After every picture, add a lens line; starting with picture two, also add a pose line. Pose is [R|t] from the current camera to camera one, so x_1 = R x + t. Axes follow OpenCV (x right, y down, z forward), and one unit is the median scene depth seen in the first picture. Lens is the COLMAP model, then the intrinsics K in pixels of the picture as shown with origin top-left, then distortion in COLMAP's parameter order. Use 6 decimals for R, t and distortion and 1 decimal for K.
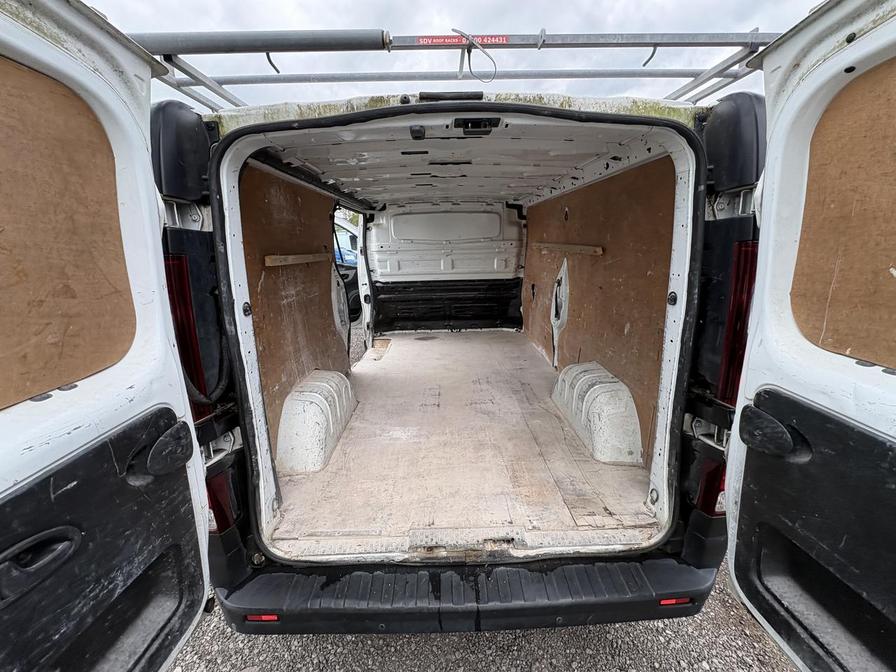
lens RADIAL K [[351.9, 0, 446.9], [0, 351.9, 333.0], [0, 0, 1]] dist [-0.001420, -0.000089]
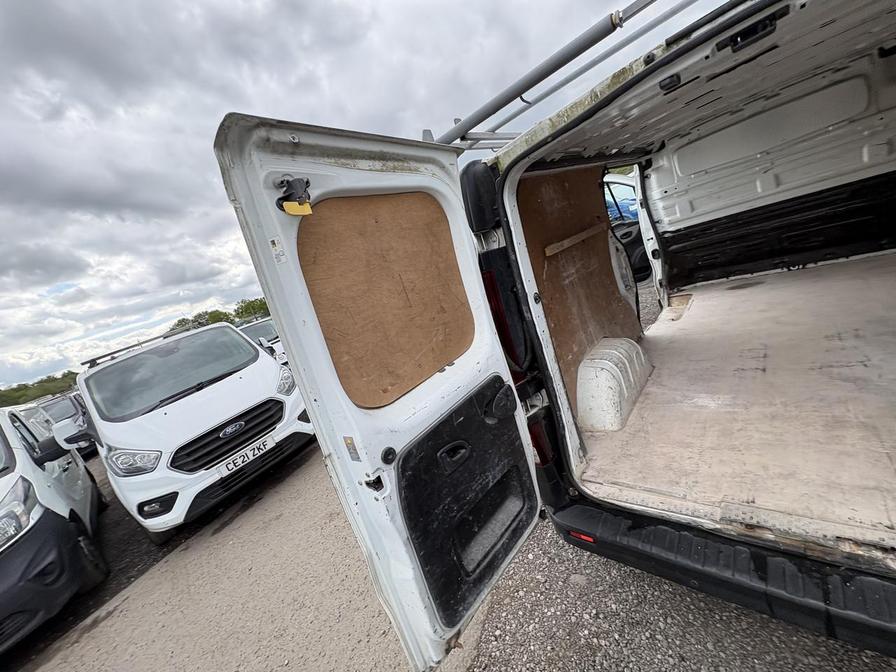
lens RADIAL K [[351.9, 0, 453.7], [0, 351.9, 331.0], [0, 0, 1]] dist [-0.001420, -0.000089]
pose [[0.706787, -0.083668, -0.702461, 0.093268], [0.150917, 0.987955, 0.034175, -0.036008], [0.691141, -0.130168, 0.710901, -0.115029]]
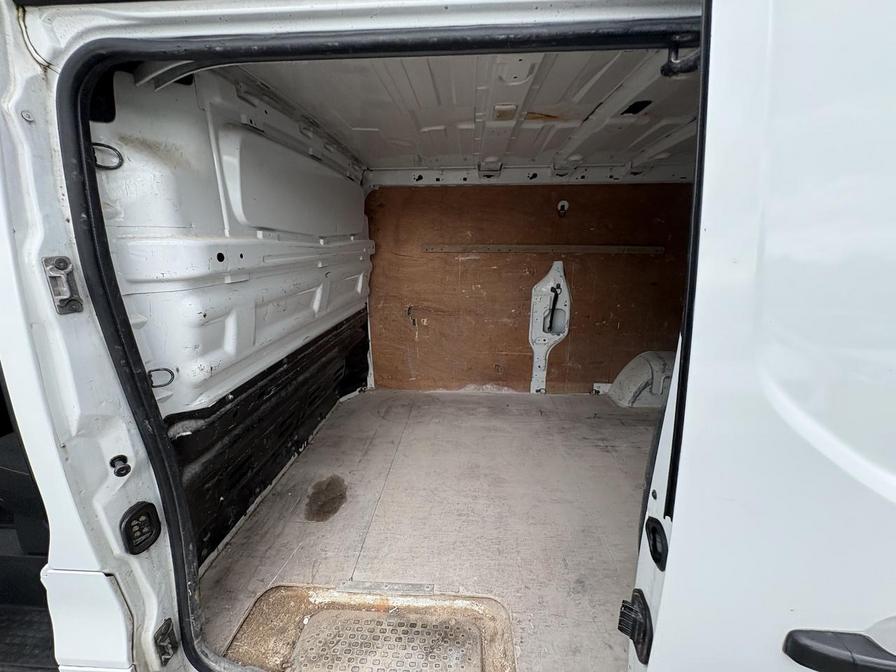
lens RADIAL K [[351.9, 0, 449.5], [0, 351.9, 333.6], [0, 0, 1]] dist [-0.001420, -0.000089]
pose [[0.082870, -0.226617, 0.970452, -1.311293], [0.250742, 0.947215, 0.199779, -0.673269], [-0.964500, 0.226777, 0.135318, 2.741824]]
